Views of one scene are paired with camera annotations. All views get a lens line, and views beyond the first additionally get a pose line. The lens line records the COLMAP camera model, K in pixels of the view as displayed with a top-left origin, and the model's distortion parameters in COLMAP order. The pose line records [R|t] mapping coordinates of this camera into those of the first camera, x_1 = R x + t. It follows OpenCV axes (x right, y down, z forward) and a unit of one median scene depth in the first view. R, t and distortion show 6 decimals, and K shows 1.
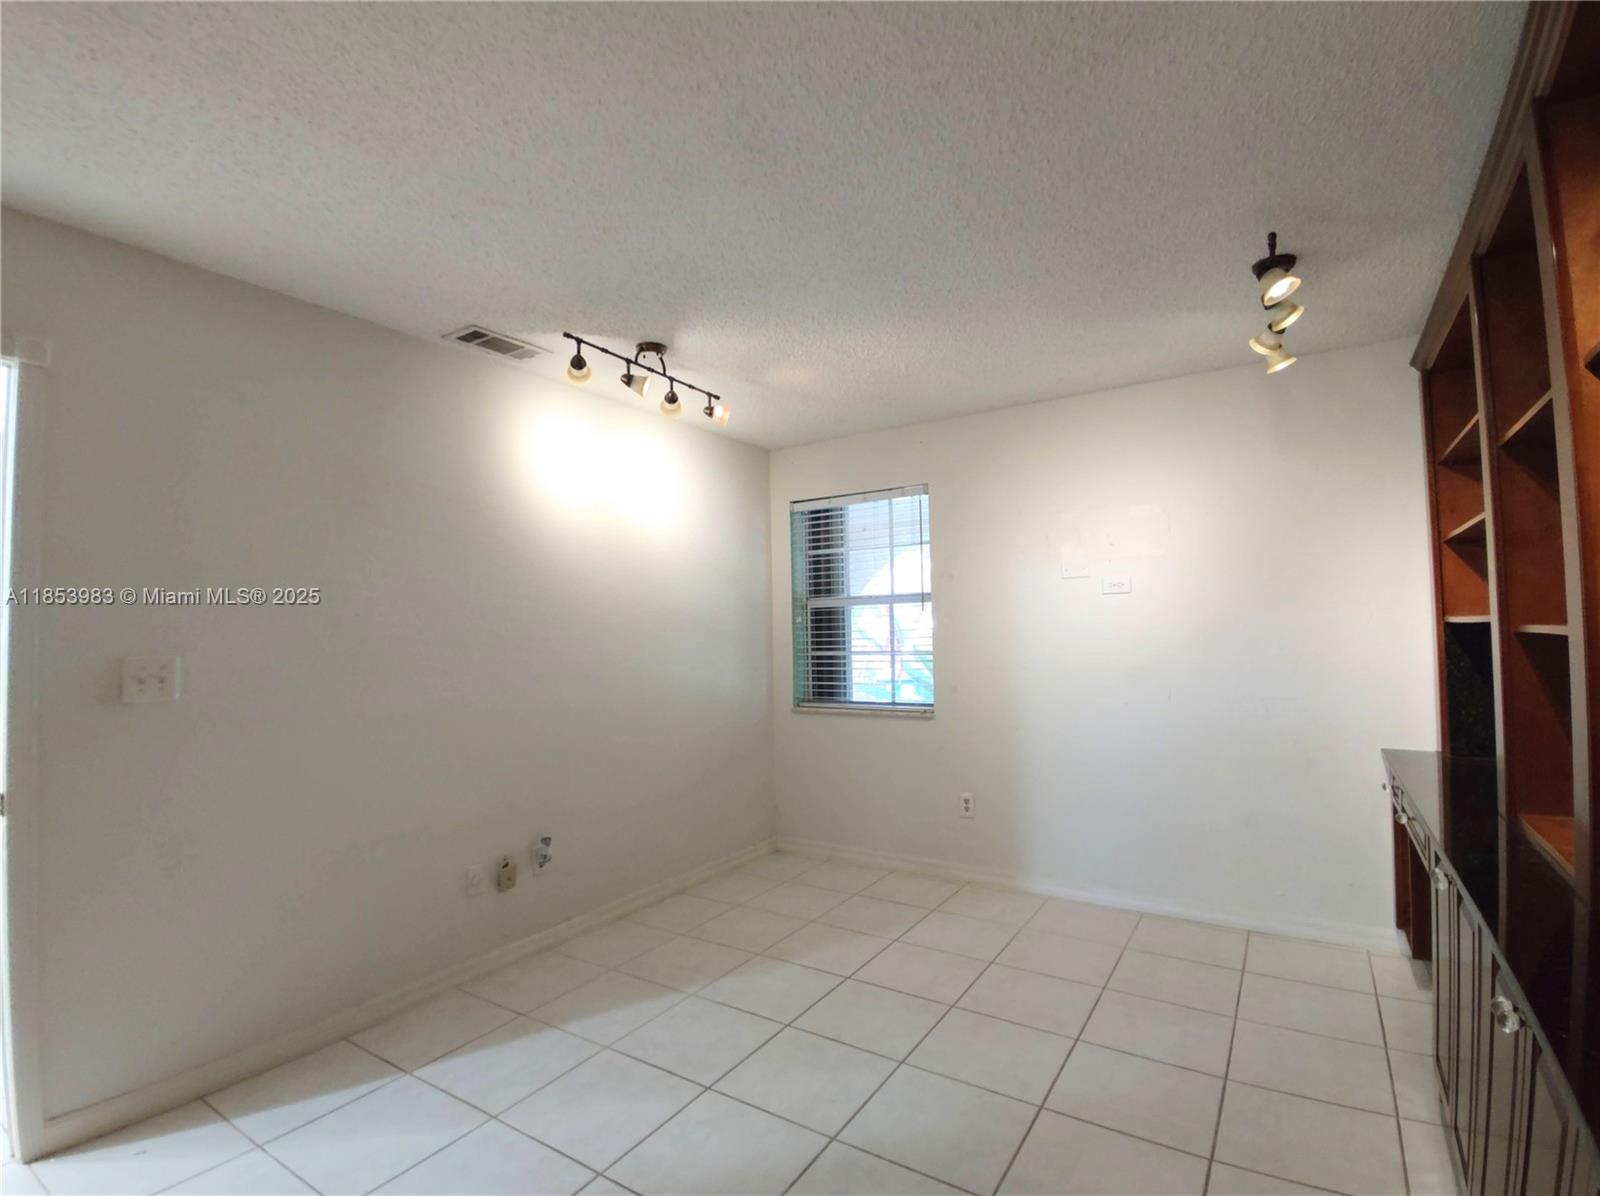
lens RADIAL K [[780.1, 0, 791.3], [0, 780.1, 593.4], [0, 0, 1]] dist [-0.009475, -0.003634]
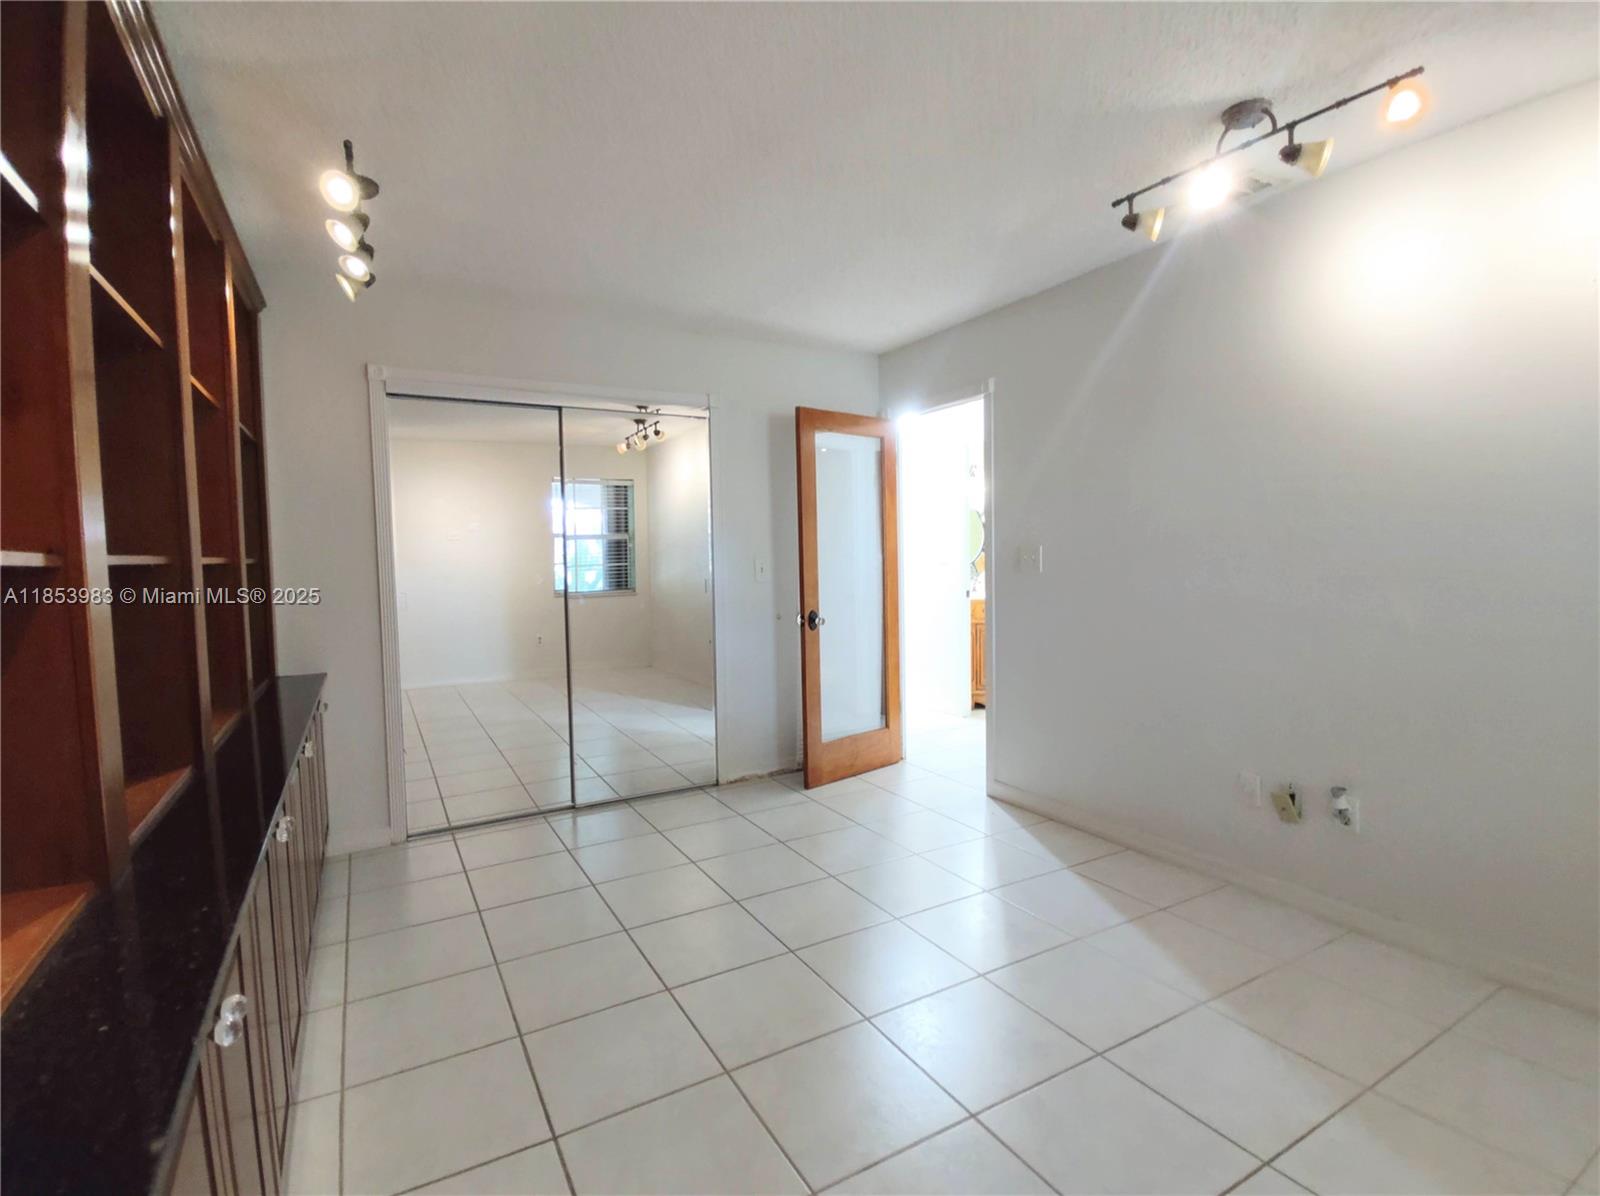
lens RADIAL K [[780.1, 0, 800.9], [0, 780.1, 610.2], [0, 0, 1]] dist [-0.009475, -0.003634]
pose [[-0.454042, 0.100735, -0.885267, 0.714431], [0.084962, 0.993955, 0.069526, 0.044583], [0.886920, -0.043646, -0.459857, 1.051657]]
